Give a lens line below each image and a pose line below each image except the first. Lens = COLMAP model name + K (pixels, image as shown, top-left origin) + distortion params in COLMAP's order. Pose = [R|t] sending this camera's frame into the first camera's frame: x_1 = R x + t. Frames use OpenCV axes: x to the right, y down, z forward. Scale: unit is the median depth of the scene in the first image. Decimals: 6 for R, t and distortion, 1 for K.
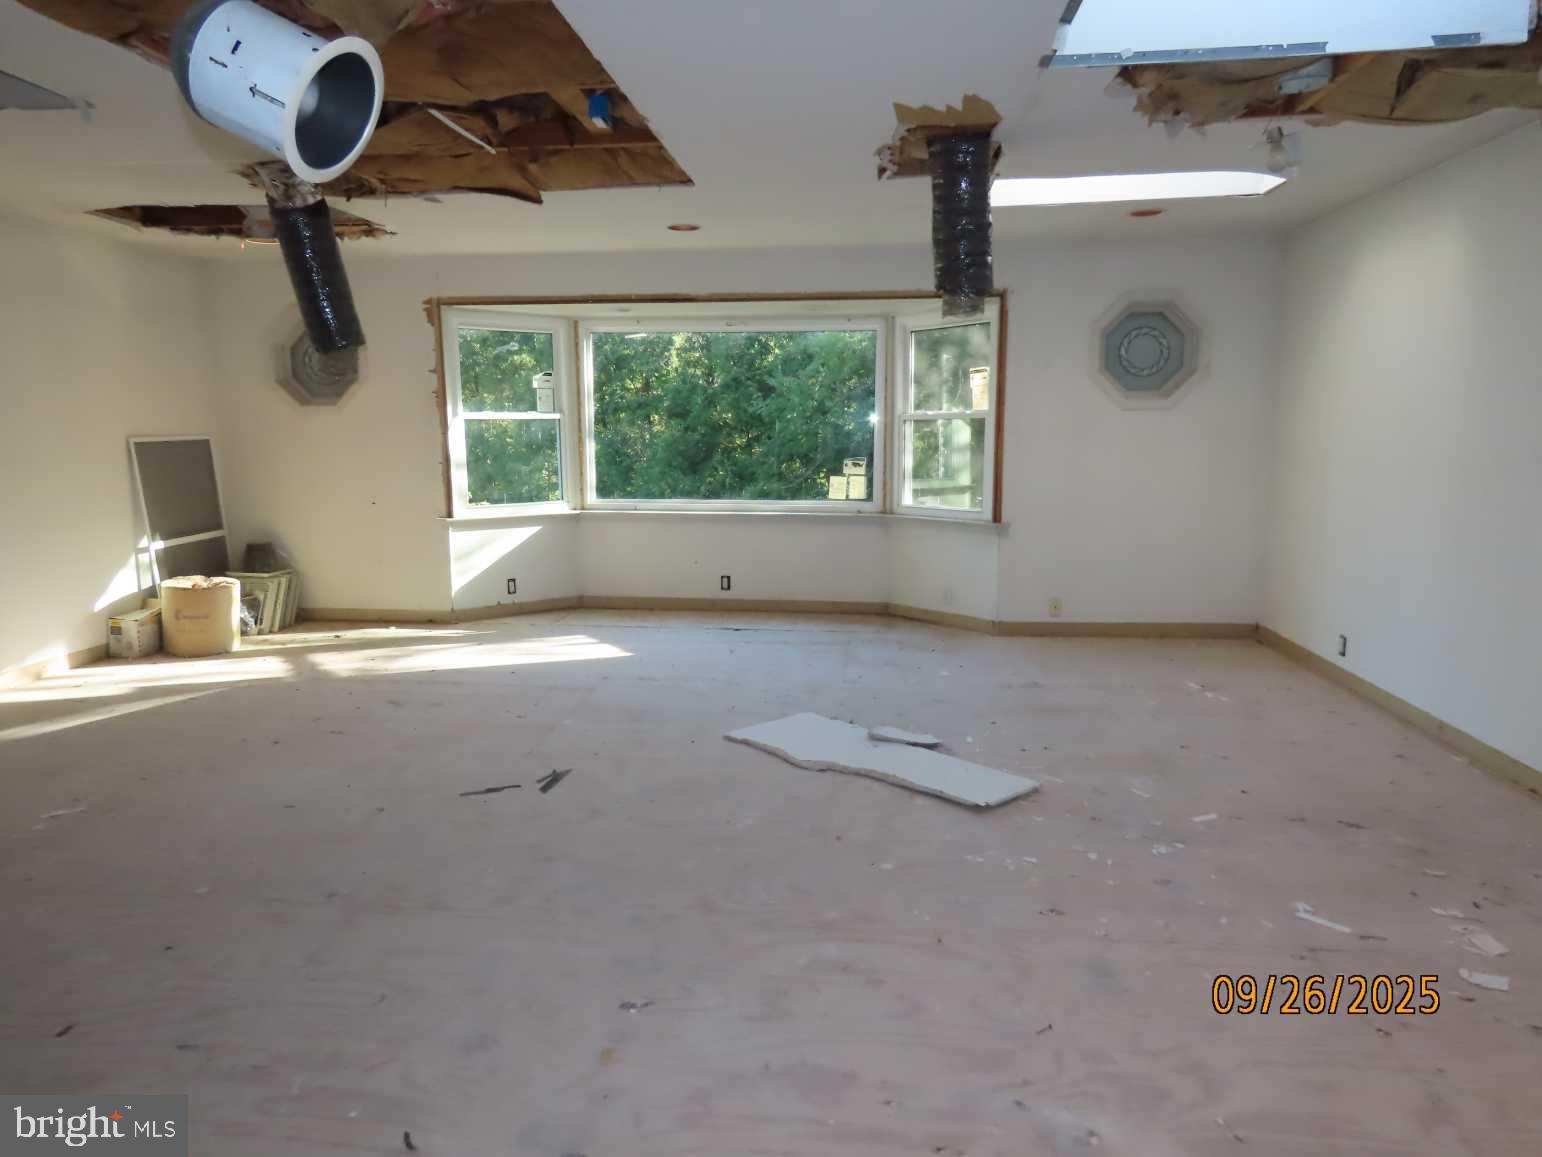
lens RADIAL K [[958.8, 0, 770.6], [0, 958.8, 579.6], [0, 0, 1]] dist [-0.013027, -0.002095]
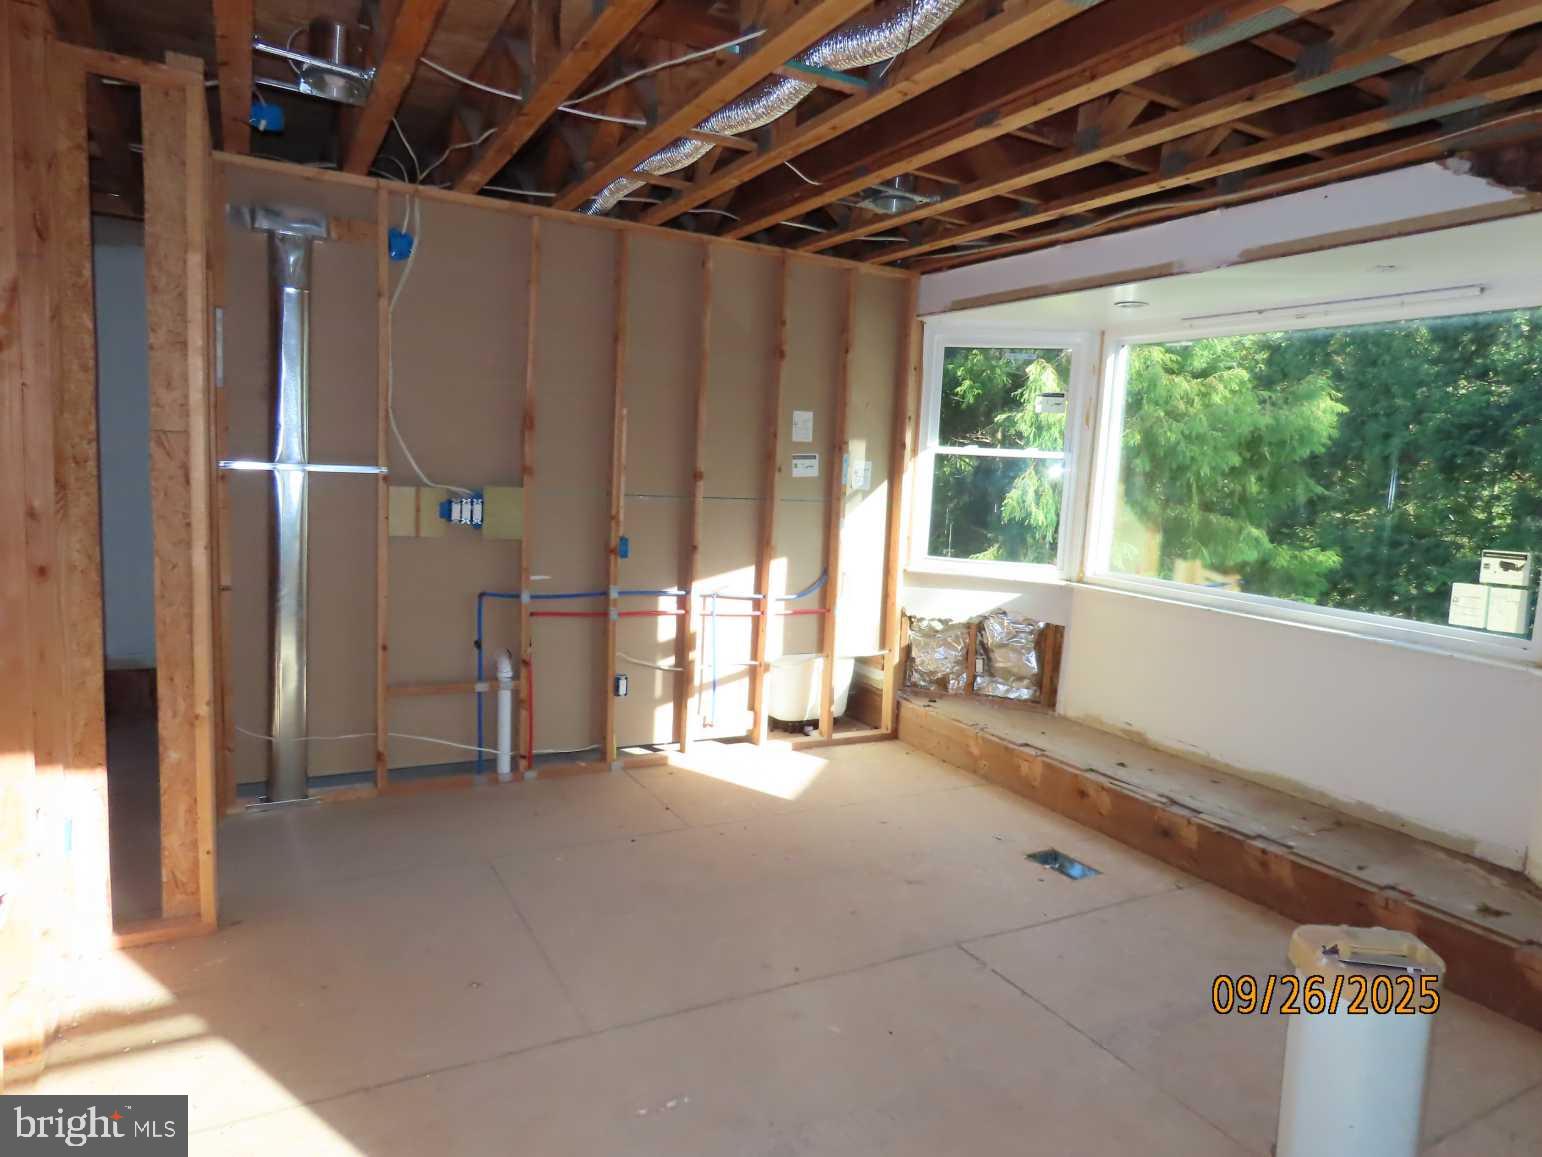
lens RADIAL K [[958.8, 0, 770.5], [0, 958.8, 575.8], [0, 0, 1]] dist [-0.013027, -0.002095]
pose [[0.518267, 0.129531, -0.845353, 0.313043], [-0.187034, 0.981702, 0.035757, -0.059184], [0.834516, 0.139578, 0.533010, 0.402478]]
